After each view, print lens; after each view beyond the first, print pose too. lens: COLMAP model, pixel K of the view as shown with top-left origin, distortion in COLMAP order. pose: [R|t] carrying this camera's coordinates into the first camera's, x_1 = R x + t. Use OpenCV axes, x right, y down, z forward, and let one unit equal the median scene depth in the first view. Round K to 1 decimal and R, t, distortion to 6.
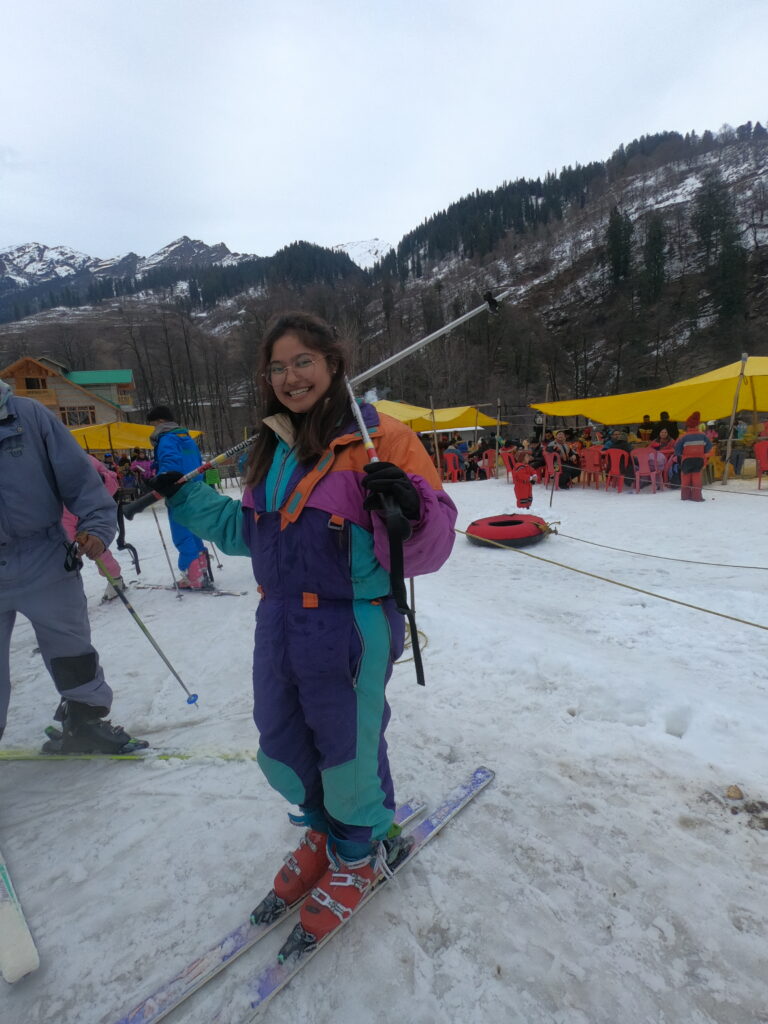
lens RADIAL K [[494.8, 0, 383.3], [0, 494.8, 514.4], [0, 0, 1]] dist [-0.004563, -0.000459]
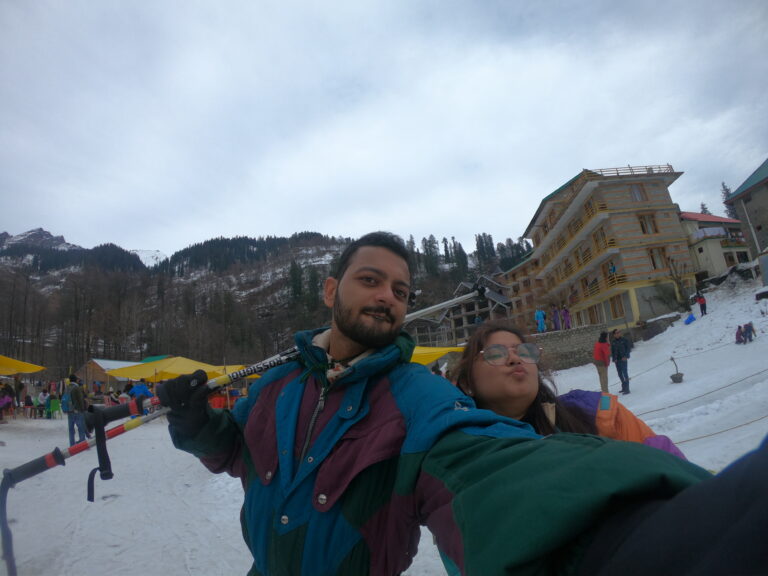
lens RADIAL K [[371.1, 0, 384.0], [0, 371.1, 287.5], [0, 0, 1]] dist [-0.004563, -0.000459]
pose [[0.773294, 0.150393, 0.615953, -0.120142], [0.136060, 0.909471, -0.392875, 0.071968], [-0.619277, 0.387614, 0.682826, -0.134087]]
